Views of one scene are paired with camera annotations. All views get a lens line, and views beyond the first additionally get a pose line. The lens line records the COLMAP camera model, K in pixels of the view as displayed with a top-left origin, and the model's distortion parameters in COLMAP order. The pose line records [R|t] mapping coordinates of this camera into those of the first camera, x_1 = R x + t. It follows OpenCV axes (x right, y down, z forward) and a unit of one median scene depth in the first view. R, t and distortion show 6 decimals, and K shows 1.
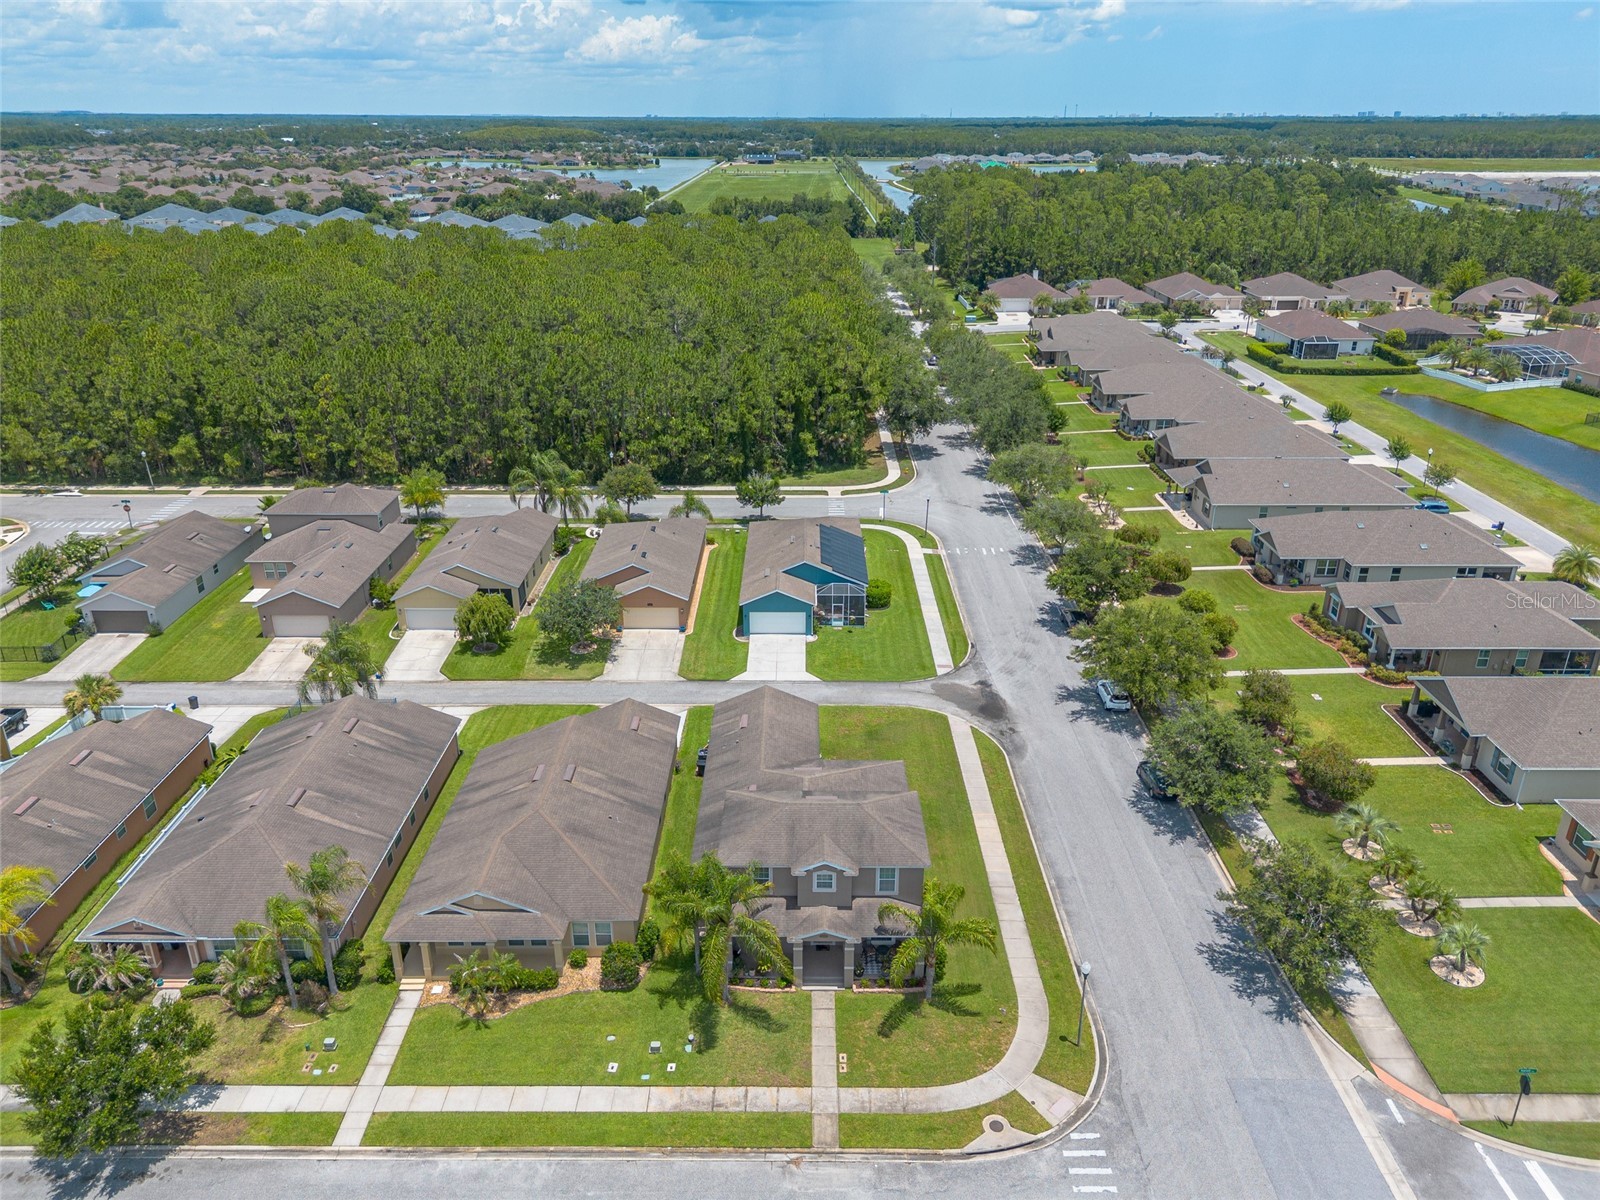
lens RADIAL K [[1144.0, 0, 800.0], [0, 1144.0, 600.0], [0, 0, 1]] dist [0.088355, -0.086016]
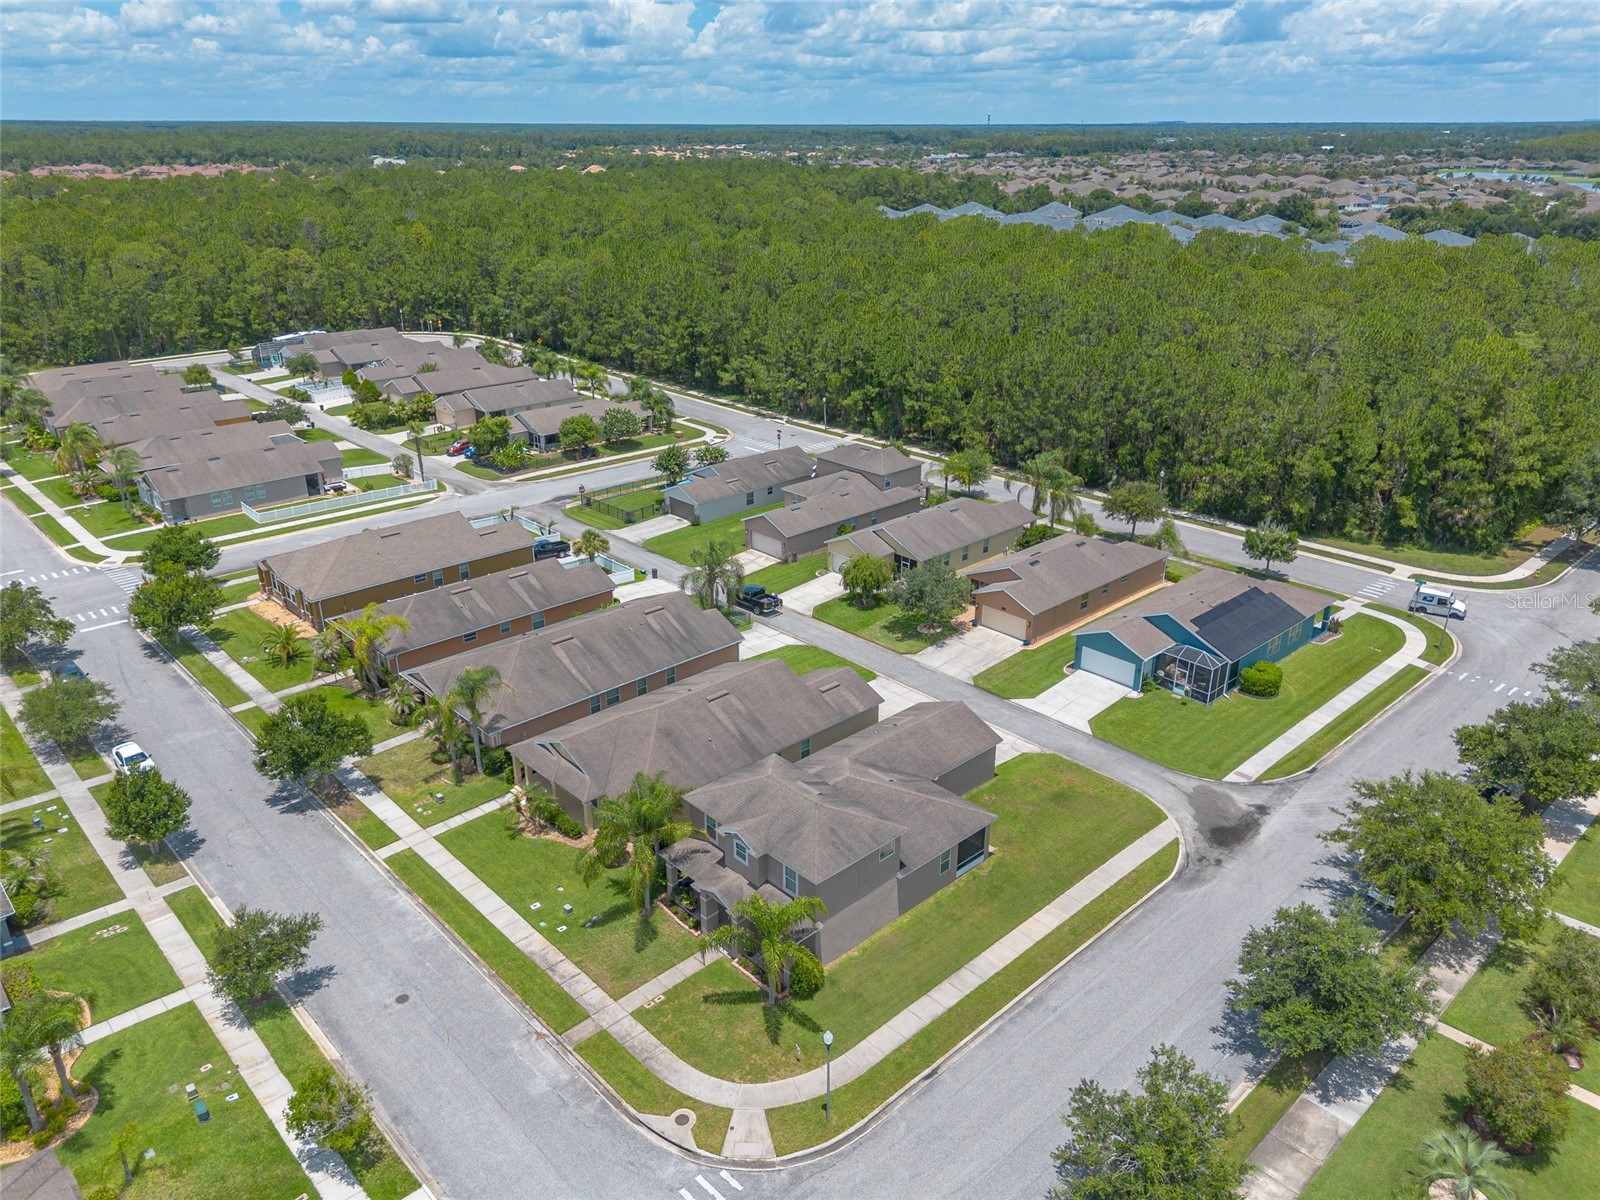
lens RADIAL K [[1144.0, 0, 800.0], [0, 1144.0, 600.0], [0, 0, 1]] dist [0.088355, -0.086016]
pose [[0.685867, 0.277242, -0.672847, 0.431715], [-0.281423, 0.953700, 0.106098, -0.061463], [0.671110, 0.116585, 0.732134, 0.152186]]
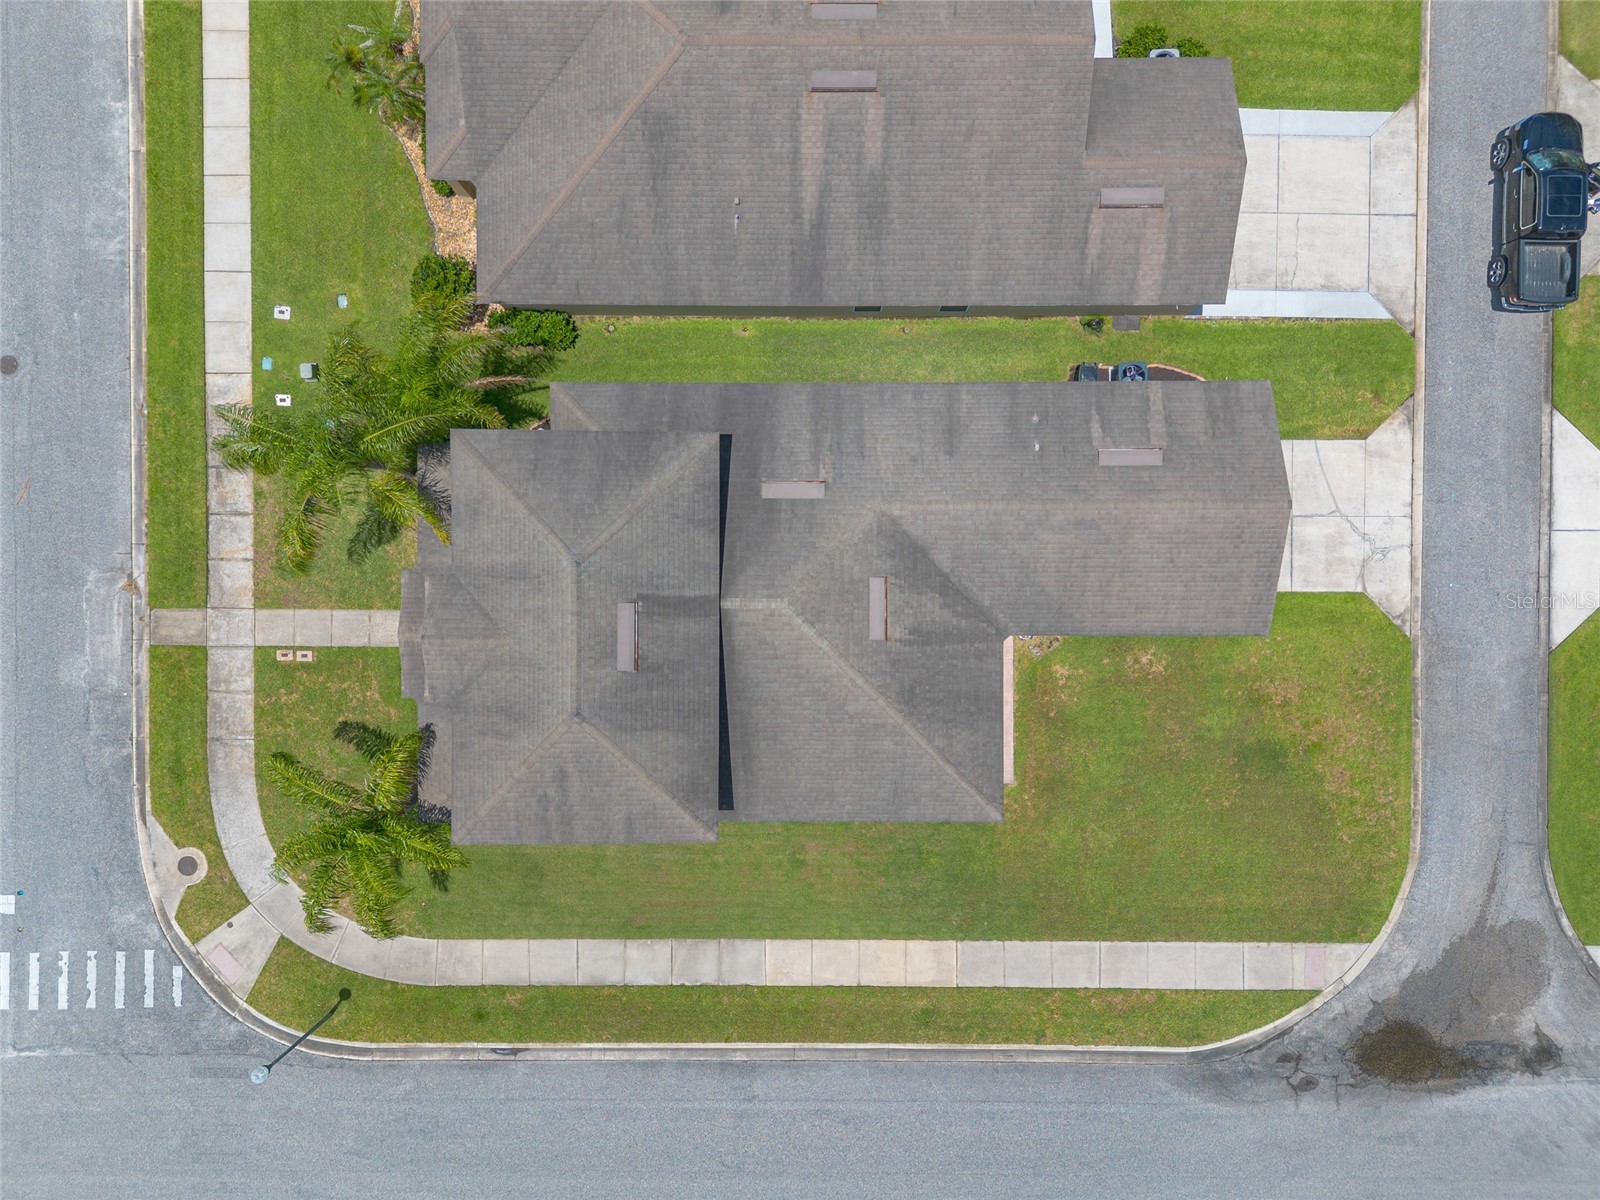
lens RADIAL K [[1144.0, 0, 800.0], [0, 1144.0, 600.0], [0, 0, 1]] dist [0.088355, -0.086016]
pose [[-0.000494, 0.999982, 0.006022, 0.000441], [-0.383850, -0.005751, 0.923378, -0.193015], [0.923395, -0.001855, 0.383846, 0.585037]]
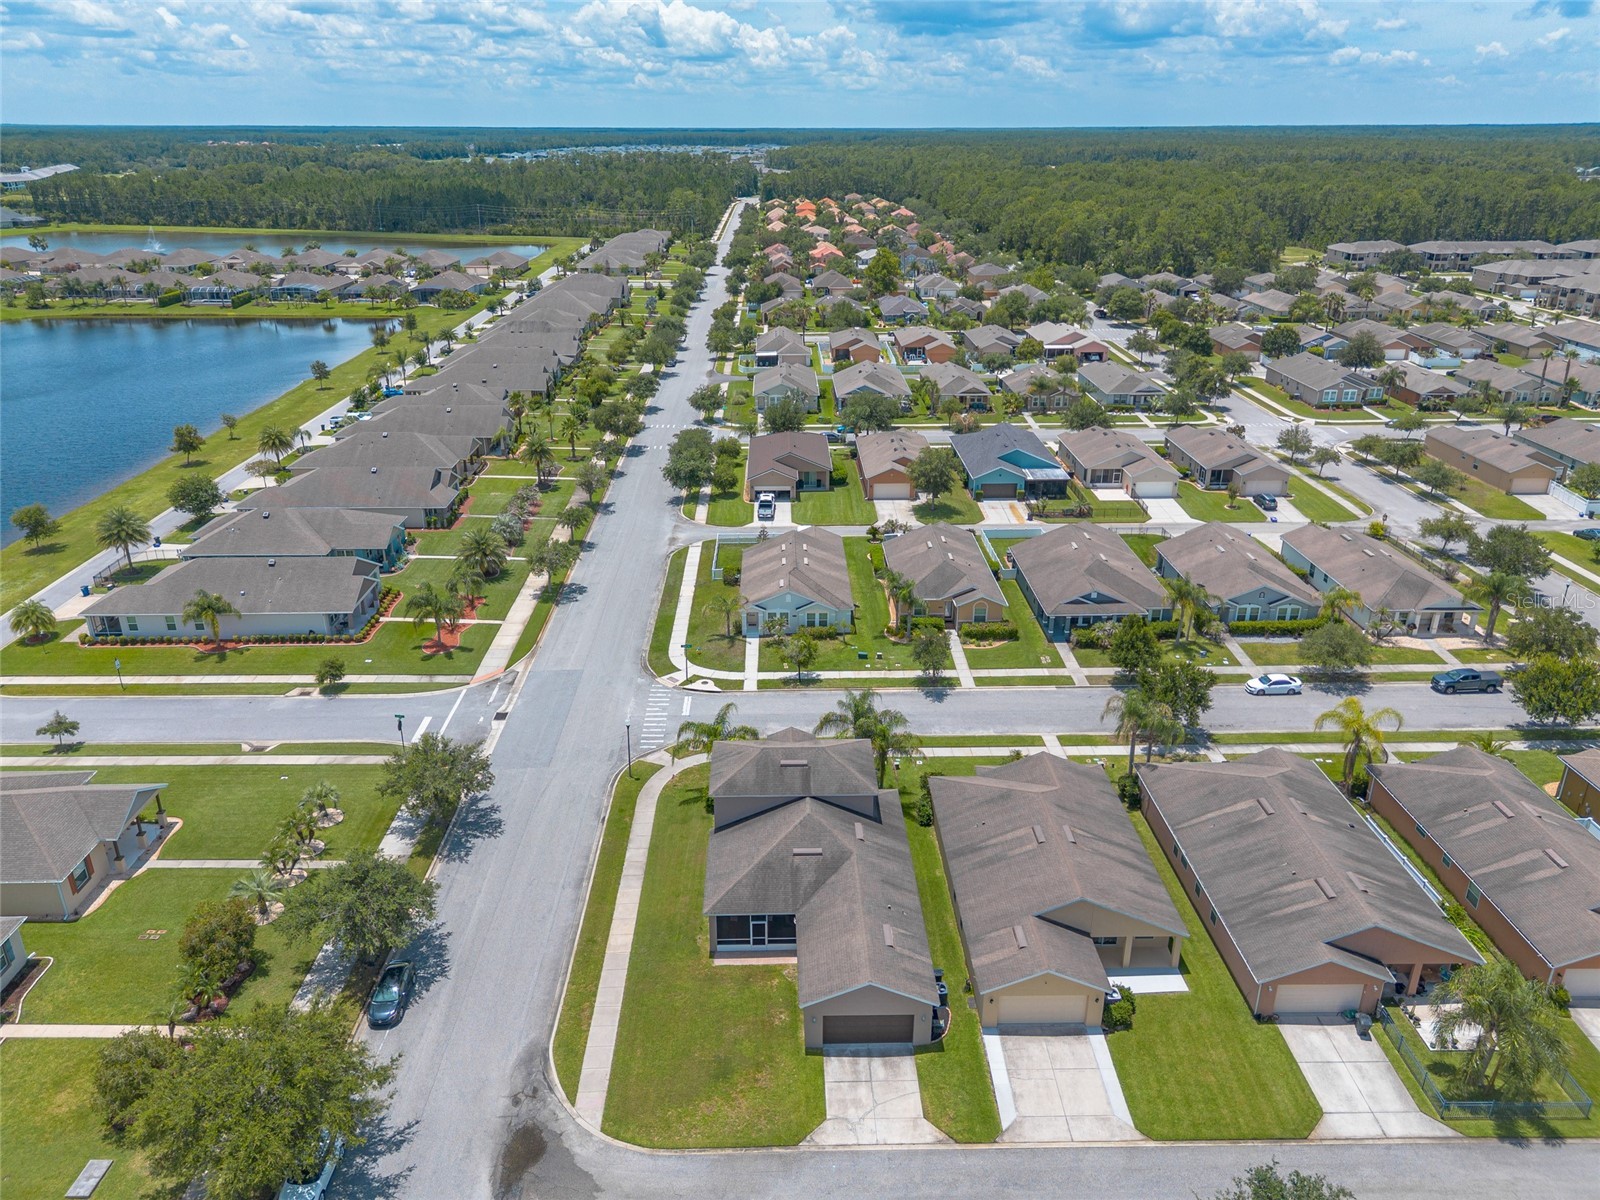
lens RADIAL K [[1144.0, 0, 800.0], [0, 1144.0, 600.0], [0, 0, 1]] dist [0.088355, -0.086016]
pose [[-0.999699, 0.007741, -0.023297, 0.025902], [-0.011056, 0.705358, 0.708765, -0.526287], [0.021919, 0.708809, -0.705060, 1.139911]]
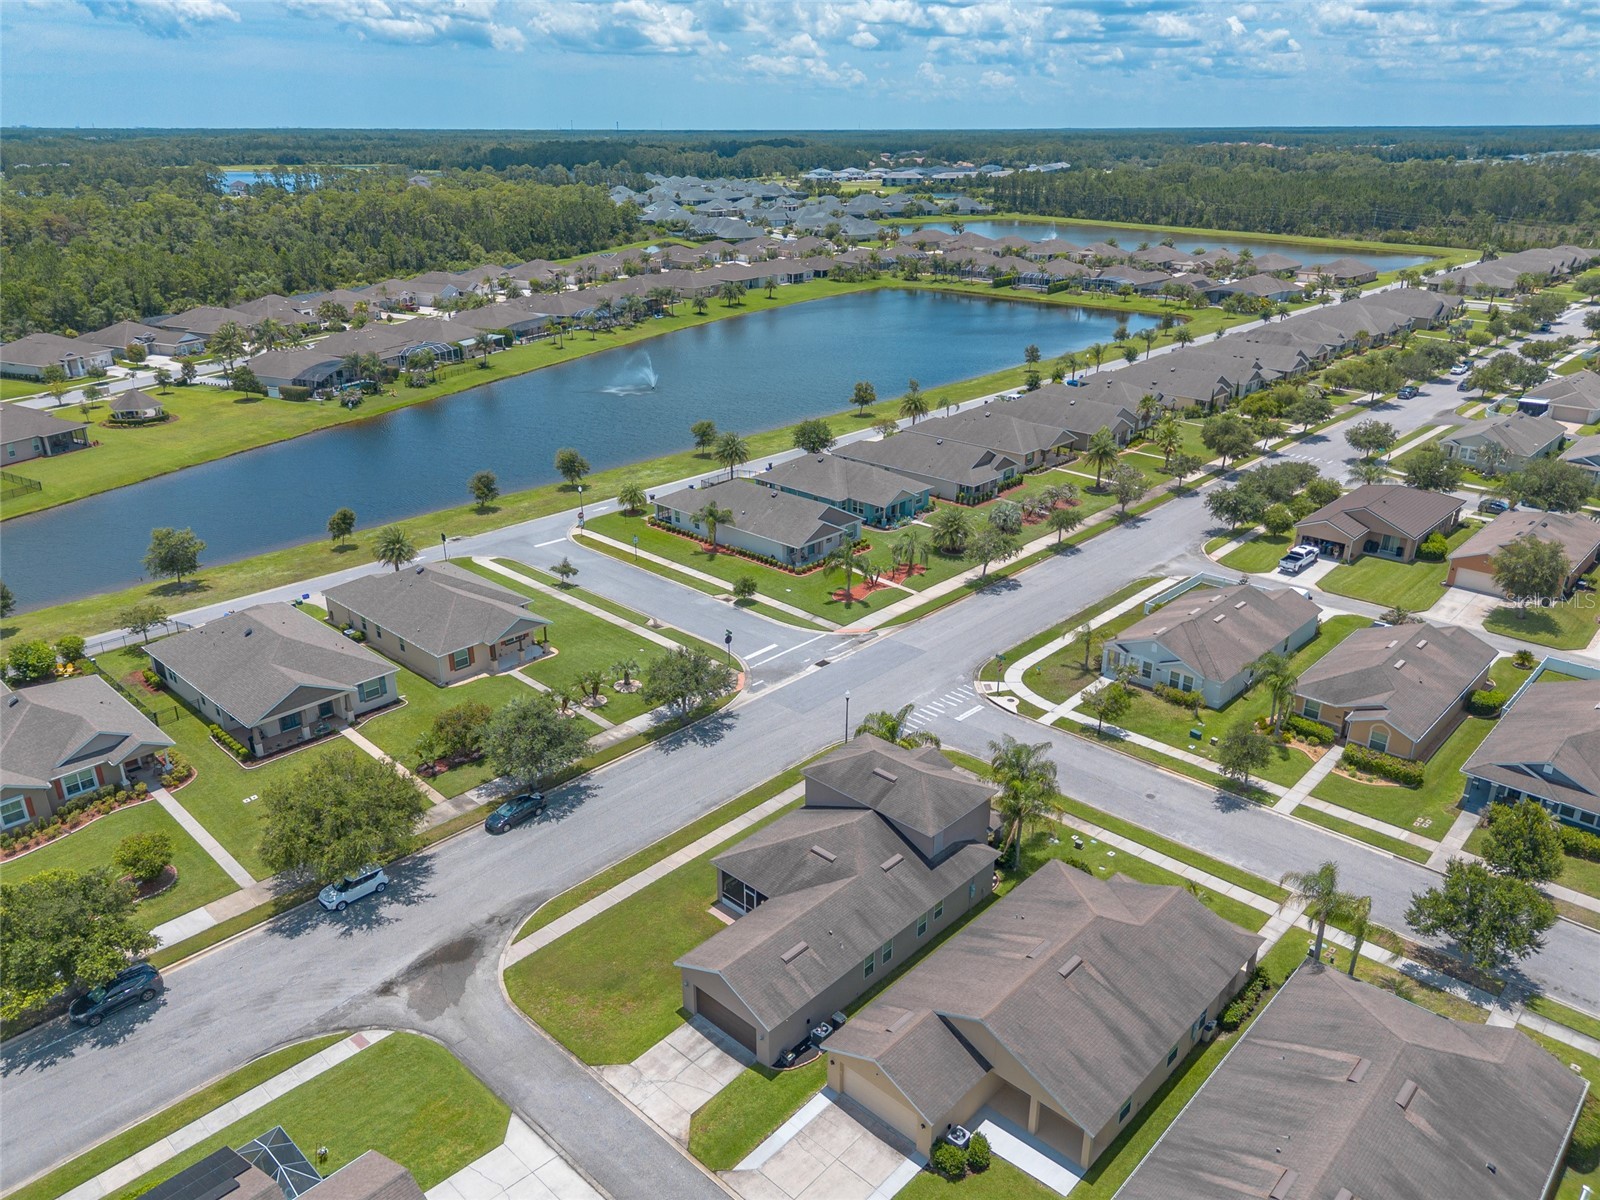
lens RADIAL K [[1161.9, 0, 796.8], [0, 1161.9, 577.6], [0, 0, 1]] dist [0.064398, -0.055134]
pose [[-0.728265, -0.248588, 0.638619, -0.410635], [0.264807, 0.757423, 0.596814, -0.468829], [-0.632066, 0.603750, -0.485777, 0.999526]]
